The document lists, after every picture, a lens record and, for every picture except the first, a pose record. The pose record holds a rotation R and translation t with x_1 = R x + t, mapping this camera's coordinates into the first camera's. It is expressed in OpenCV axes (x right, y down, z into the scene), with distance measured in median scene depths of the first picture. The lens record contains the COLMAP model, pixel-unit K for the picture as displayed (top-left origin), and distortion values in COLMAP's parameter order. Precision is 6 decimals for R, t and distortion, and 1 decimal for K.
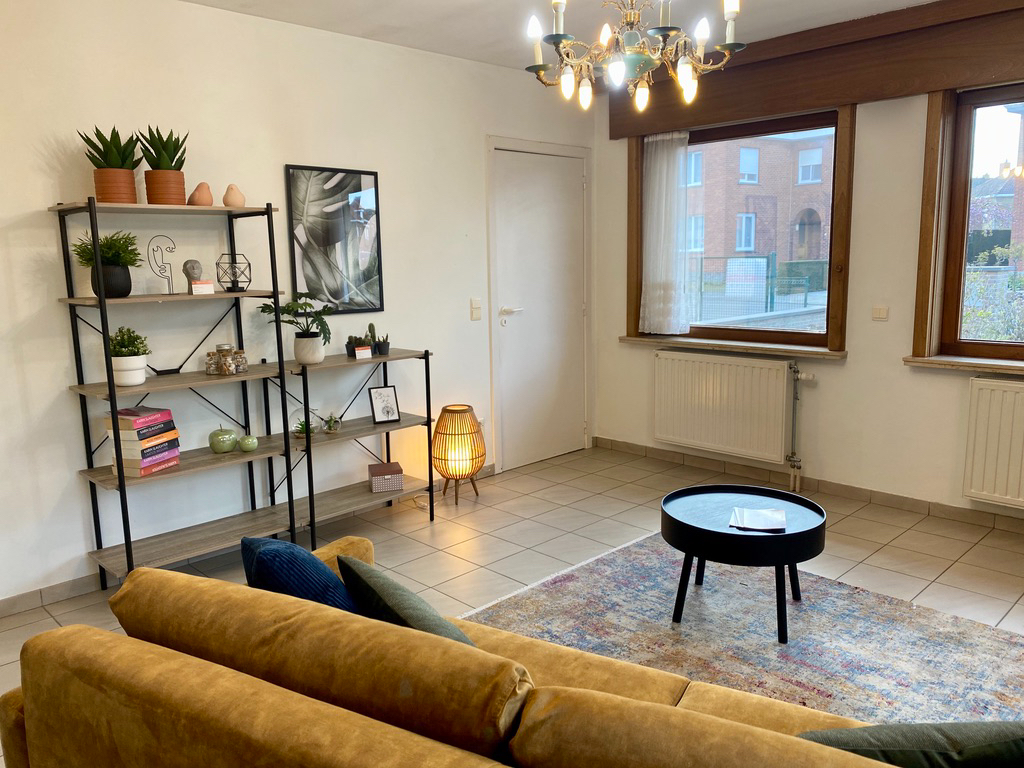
lens RADIAL K [[784.1, 0, 512.0], [0, 784.1, 384.0], [0, 0, 1]] dist [-0.012856, -0.007784]
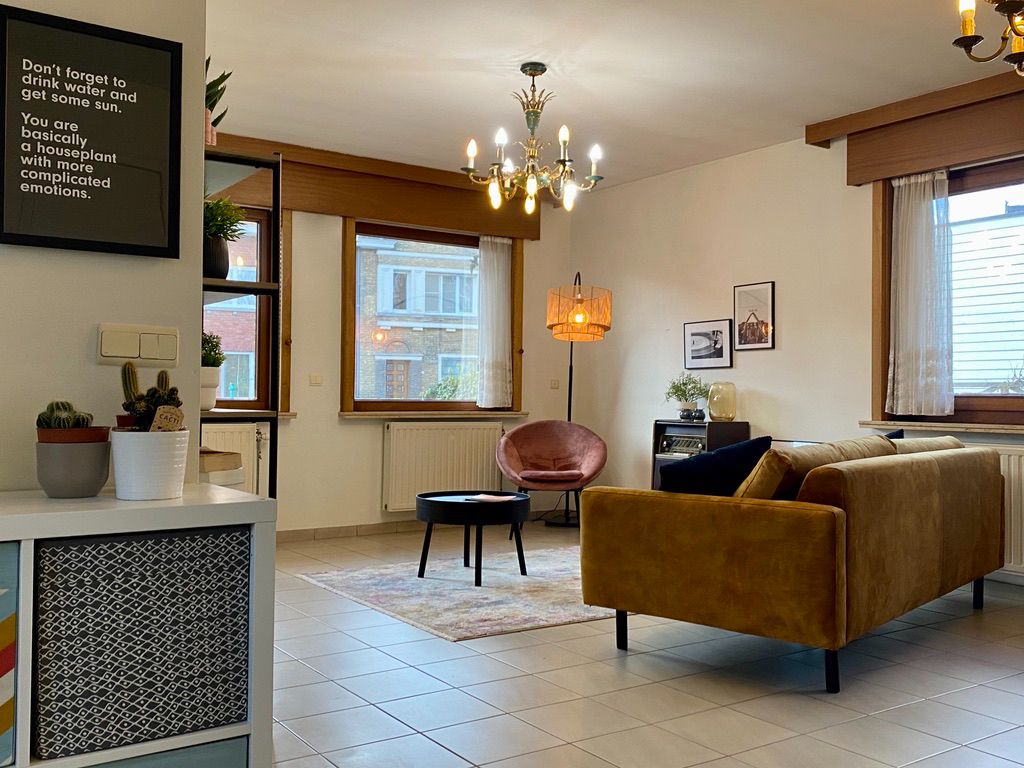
lens RADIAL K [[977.7, 0, 512.0], [0, 977.7, 384.0], [0, 0, 1]] dist [-0.004438, -0.007911]
pose [[0.161342, 0.038534, 0.986146, -0.840051], [0.149521, 0.986748, -0.063021, 0.049945], [-0.975506, 0.157617, 0.153442, 0.393760]]
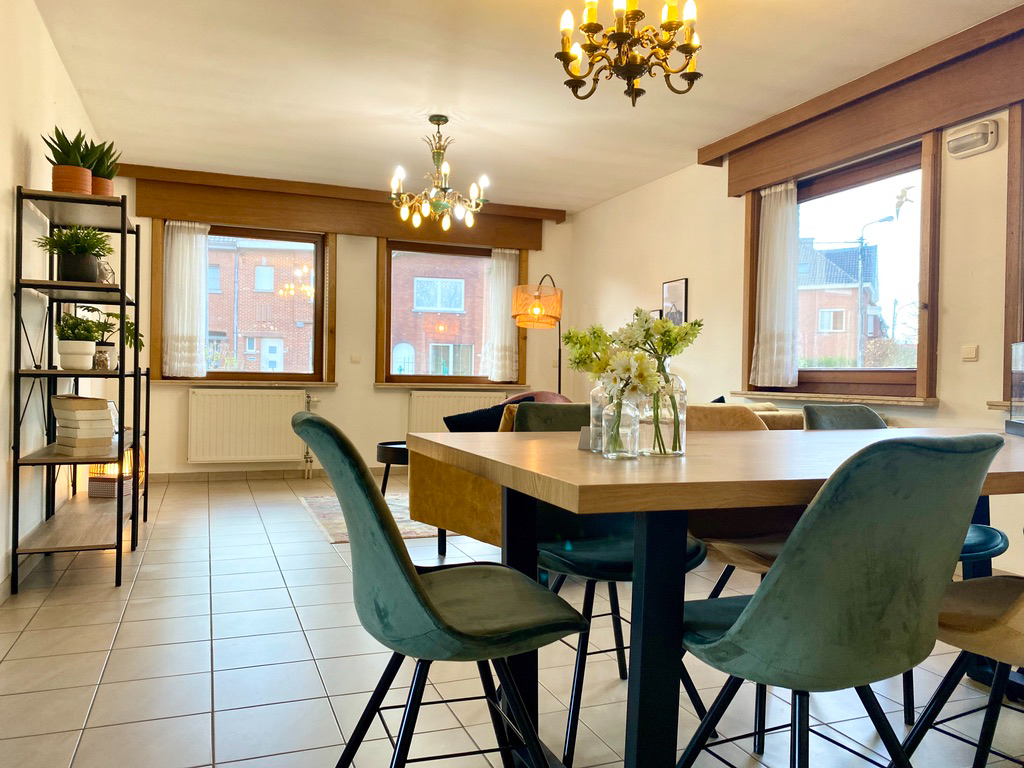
lens RADIAL K [[784.1, 0, 512.0], [0, 784.1, 384.0], [0, 0, 1]] dist [-0.012856, -0.007784]
pose [[0.381526, 0.023595, 0.924057, -0.794983], [0.126889, 0.988874, -0.077640, 0.113506], [-0.915607, 0.146874, 0.374287, 0.068305]]
